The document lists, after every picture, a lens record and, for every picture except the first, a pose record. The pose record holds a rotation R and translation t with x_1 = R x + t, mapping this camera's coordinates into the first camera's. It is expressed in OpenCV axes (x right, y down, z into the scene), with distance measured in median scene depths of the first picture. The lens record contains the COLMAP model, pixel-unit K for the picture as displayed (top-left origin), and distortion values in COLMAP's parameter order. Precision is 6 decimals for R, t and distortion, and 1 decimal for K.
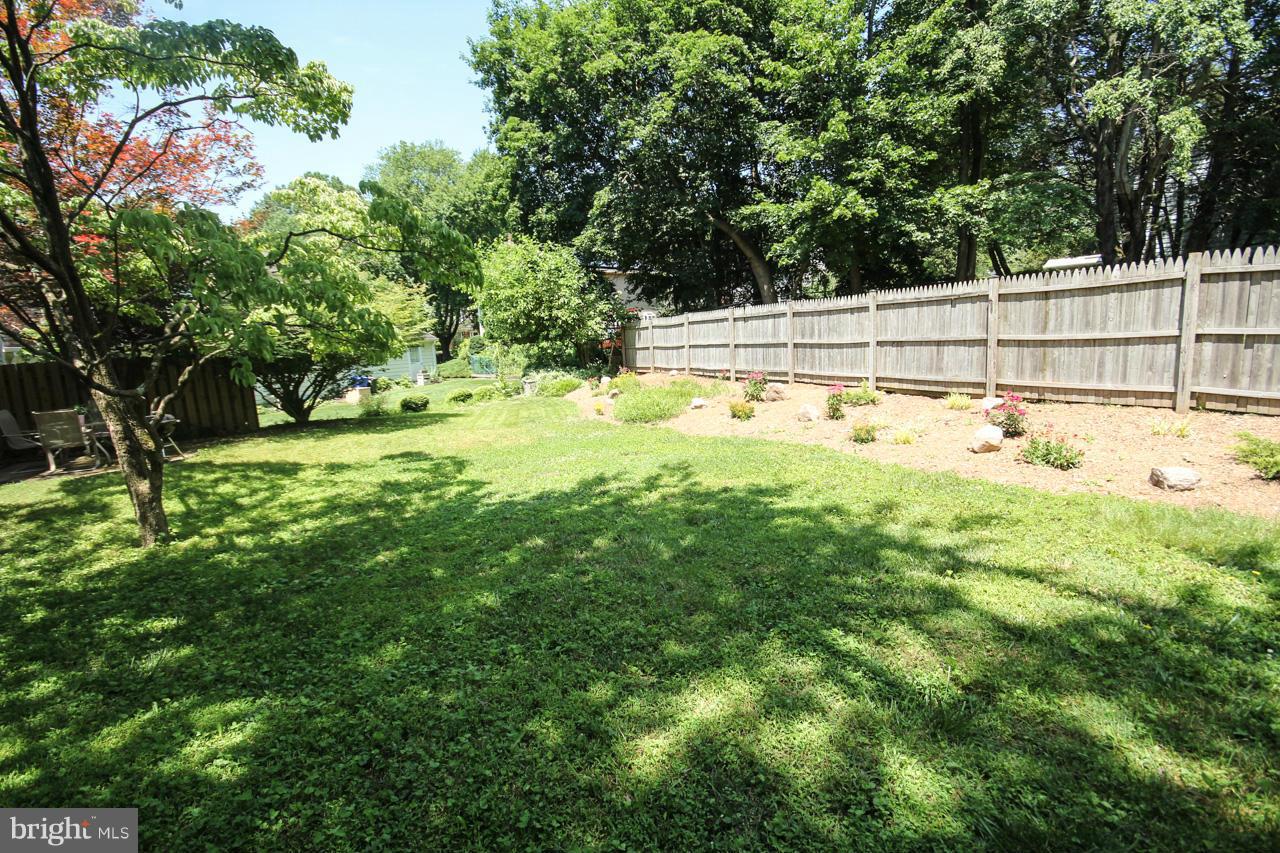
lens RADIAL K [[591.2, 0, 637.9], [0, 591.2, 428.5], [0, 0, 1]] dist [0.002868, -0.005045]
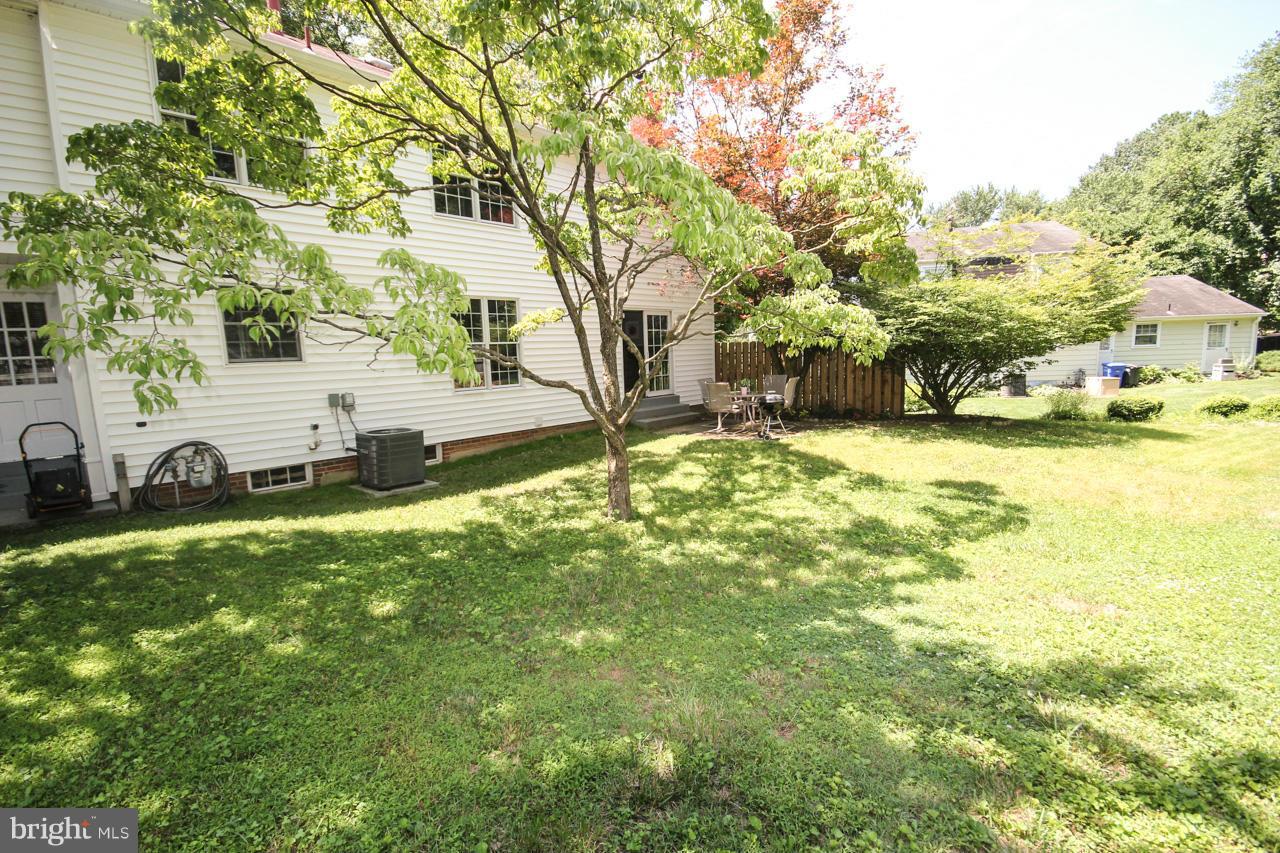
lens RADIAL K [[591.2, 0, 644.8], [0, 591.2, 420.5], [0, 0, 1]] dist [0.002868, -0.005045]
pose [[0.372296, 0.147592, -0.916303, 0.167733], [-0.122600, 0.986444, 0.109078, -0.098732], [0.919981, 0.071729, 0.385344, 0.545593]]
